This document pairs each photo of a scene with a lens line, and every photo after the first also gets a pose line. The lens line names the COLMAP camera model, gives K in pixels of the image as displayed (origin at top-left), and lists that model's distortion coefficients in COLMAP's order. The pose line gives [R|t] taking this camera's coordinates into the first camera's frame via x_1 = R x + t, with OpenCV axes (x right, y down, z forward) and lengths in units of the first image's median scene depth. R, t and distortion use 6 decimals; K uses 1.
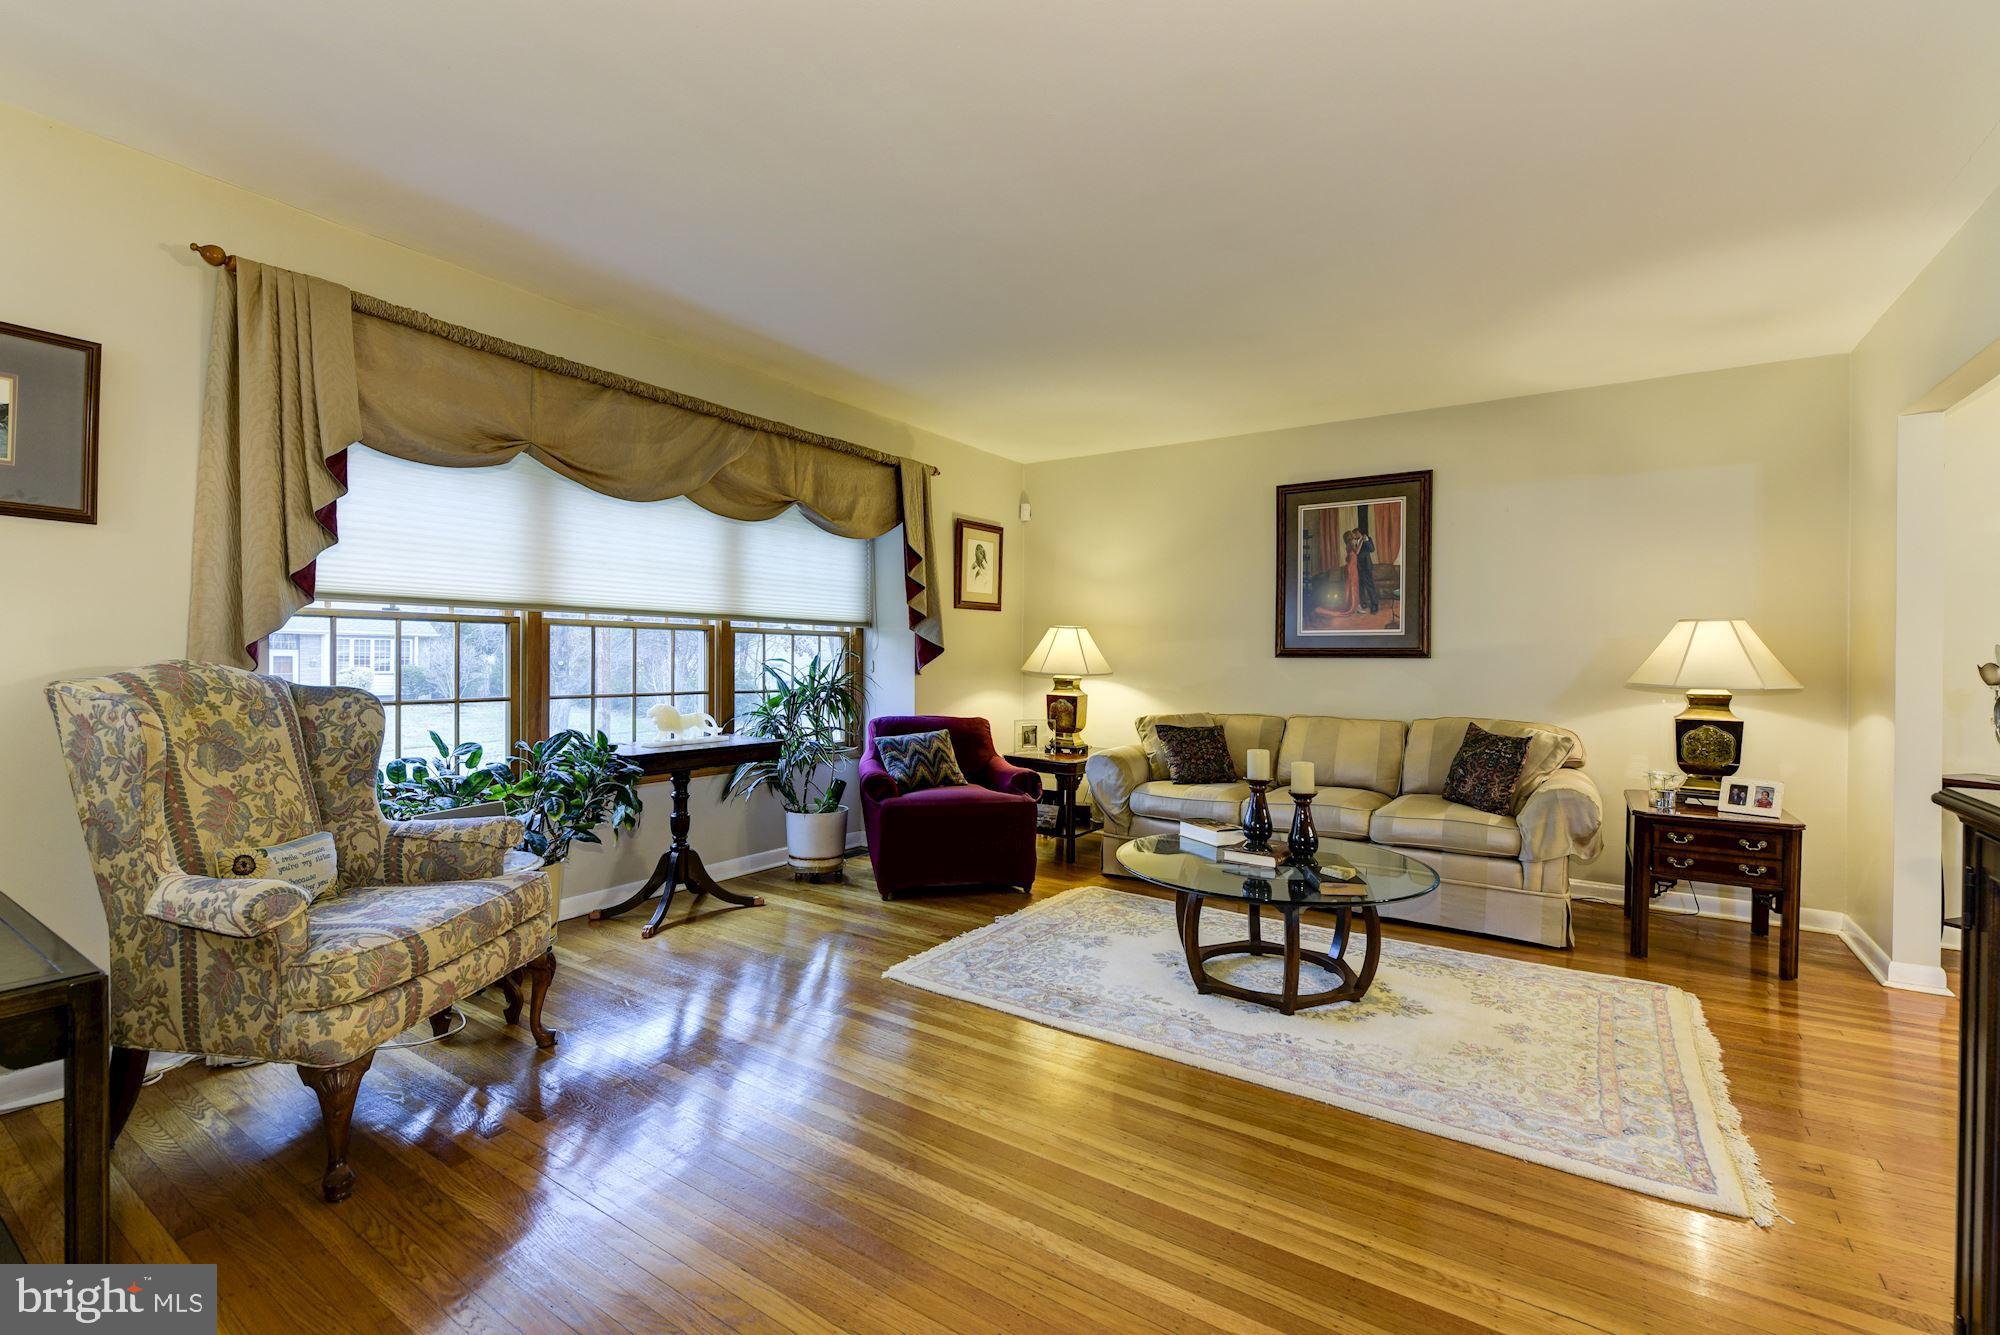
lens RADIAL K [[877.7, 0, 1000.0], [0, 877.7, 667.5], [0, 0, 1]] dist [-0.000186, -0.000014]
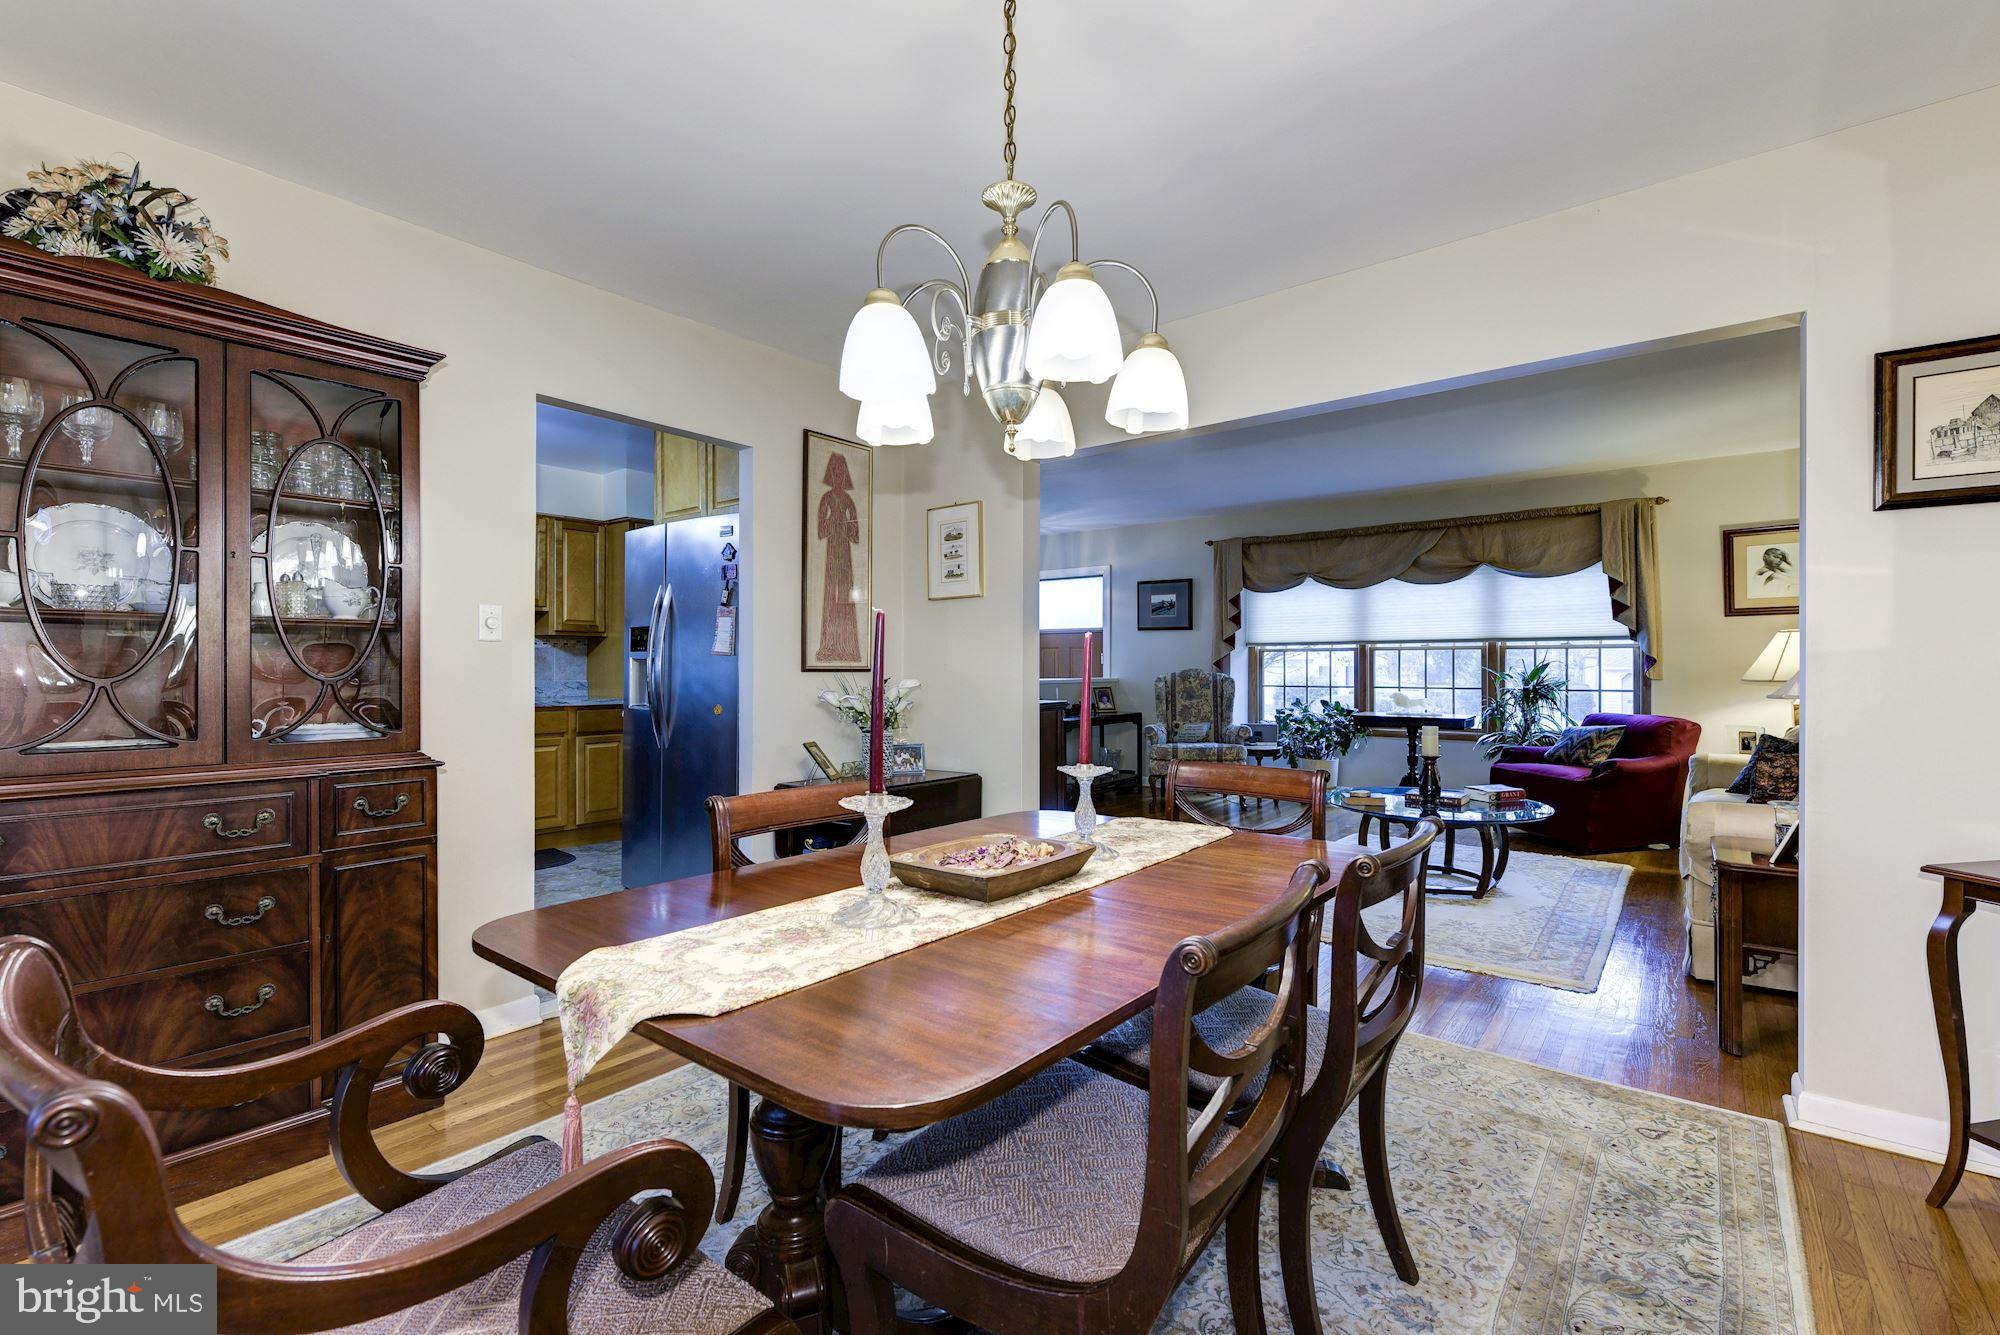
lens RADIAL K [[877.7, 0, 1000.0], [0, 877.7, 667.5], [0, 0, 1]] dist [-0.000186, -0.000014]
pose [[-0.101336, -0.011755, -0.994783, 1.512627], [-0.012288, 0.999869, -0.010564, 0.019807], [0.994776, 0.011153, -0.101467, 0.358065]]
